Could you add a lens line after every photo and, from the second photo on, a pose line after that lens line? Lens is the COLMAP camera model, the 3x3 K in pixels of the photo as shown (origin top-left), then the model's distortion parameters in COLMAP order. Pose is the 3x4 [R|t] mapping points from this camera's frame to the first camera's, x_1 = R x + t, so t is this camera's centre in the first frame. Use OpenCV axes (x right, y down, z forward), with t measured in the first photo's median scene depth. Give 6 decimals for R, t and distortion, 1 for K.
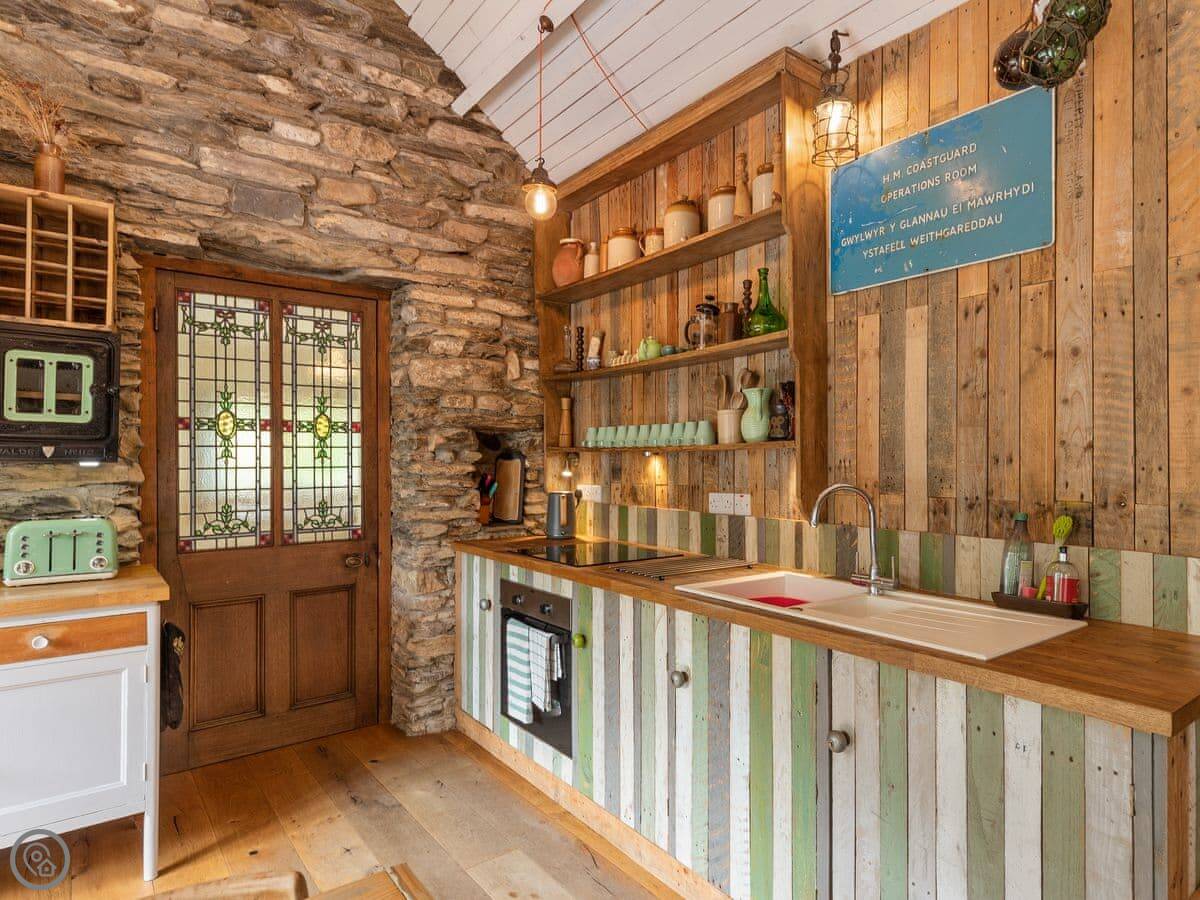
lens RADIAL K [[696.8, 0, 623.6], [0, 696.8, 452.5], [0, 0, 1]] dist [0.000086, 0.000208]
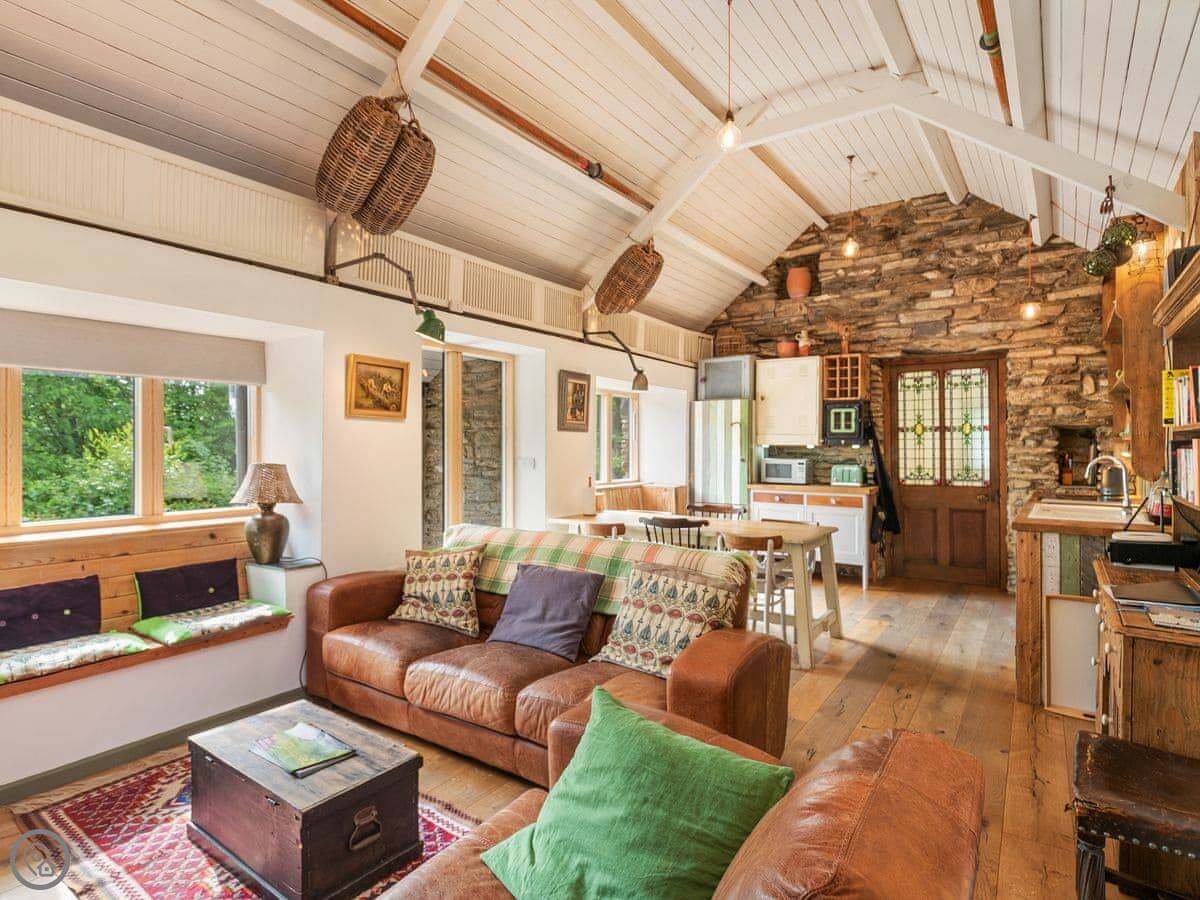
lens RADIAL K [[622.9, 0, 607.2], [0, 622.9, 436.0], [0, 0, 1]] dist [0.005045, -0.002423]
pose [[0.305232, -0.015792, -0.952147, 1.014938], [0.007066, 0.999873, -0.014319, 0.002476], [0.952252, -0.002358, 0.305305, -0.557513]]
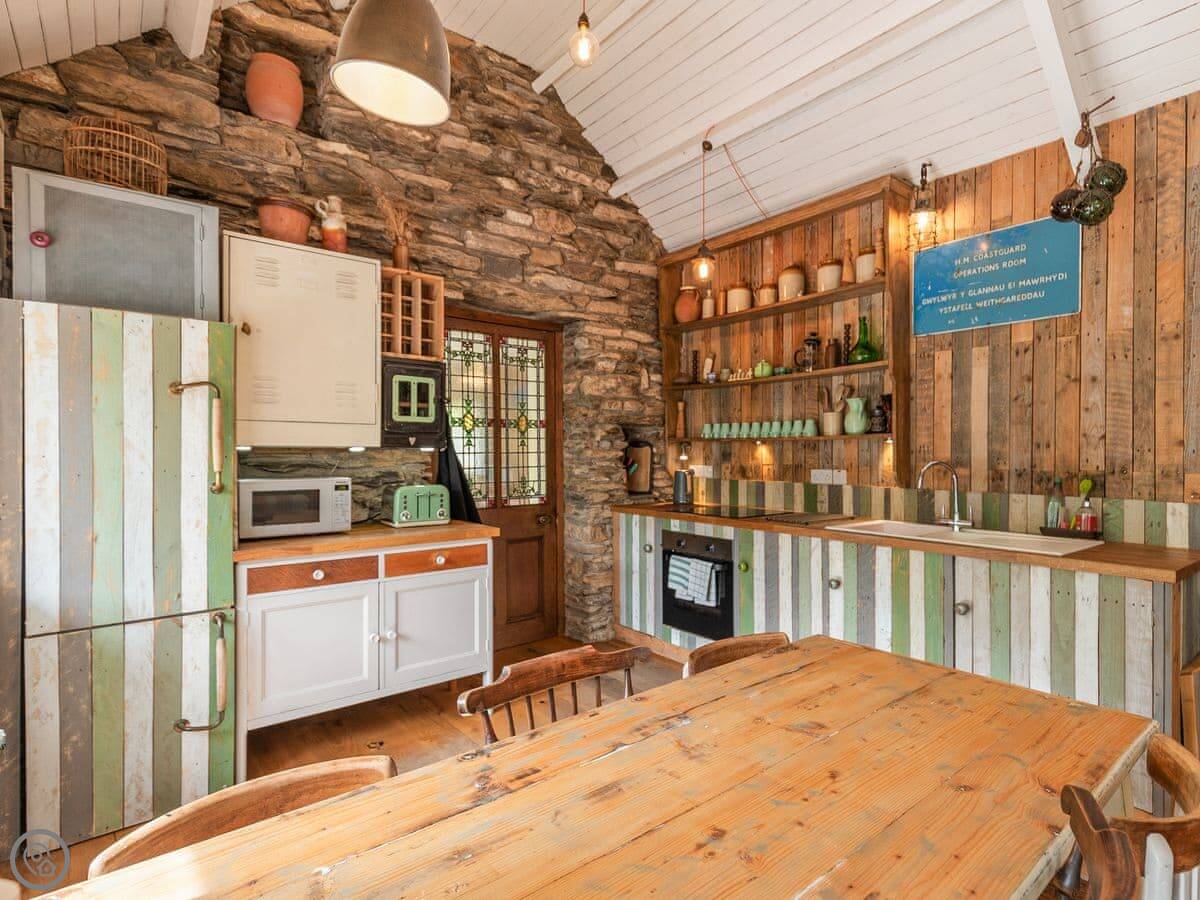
lens RADIAL K [[622.9, 0, 594.8], [0, 622.9, 454.3], [0, 0, 1]] dist [0.005045, -0.002423]
pose [[0.999991, -0.000931, 0.004175, -0.311945], [0.000858, 0.999850, 0.017297, 0.003133], [-0.004191, -0.017293, 0.999842, -0.272676]]
